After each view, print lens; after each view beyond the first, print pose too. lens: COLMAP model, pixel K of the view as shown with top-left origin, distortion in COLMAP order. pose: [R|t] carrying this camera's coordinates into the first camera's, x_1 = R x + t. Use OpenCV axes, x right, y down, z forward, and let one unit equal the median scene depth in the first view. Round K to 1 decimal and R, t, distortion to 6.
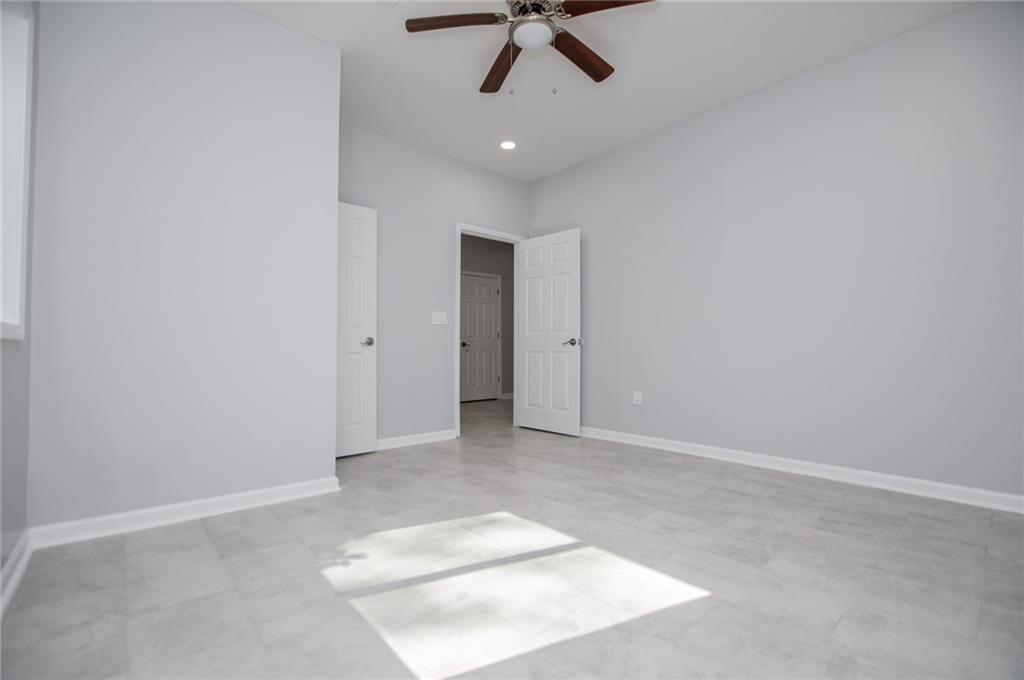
lens RADIAL K [[458.3, 0, 514.4], [0, 458.3, 342.0], [0, 0, 1]] dist [-0.020445, -0.000179]
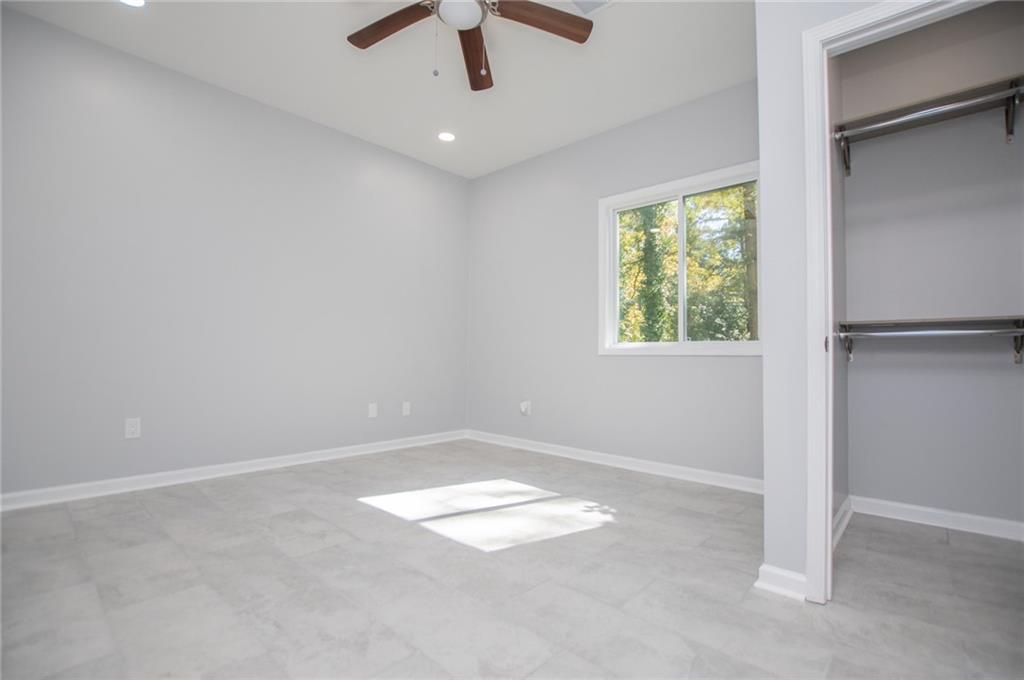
lens RADIAL K [[458.3, 0, 514.4], [0, 458.3, 342.0], [0, 0, 1]] dist [-0.020445, -0.000179]
pose [[-0.993261, -0.012554, -0.115216, 0.032910], [-0.007009, 0.998803, -0.048408, 0.028616], [0.115686, -0.047275, -0.992160, 2.058027]]
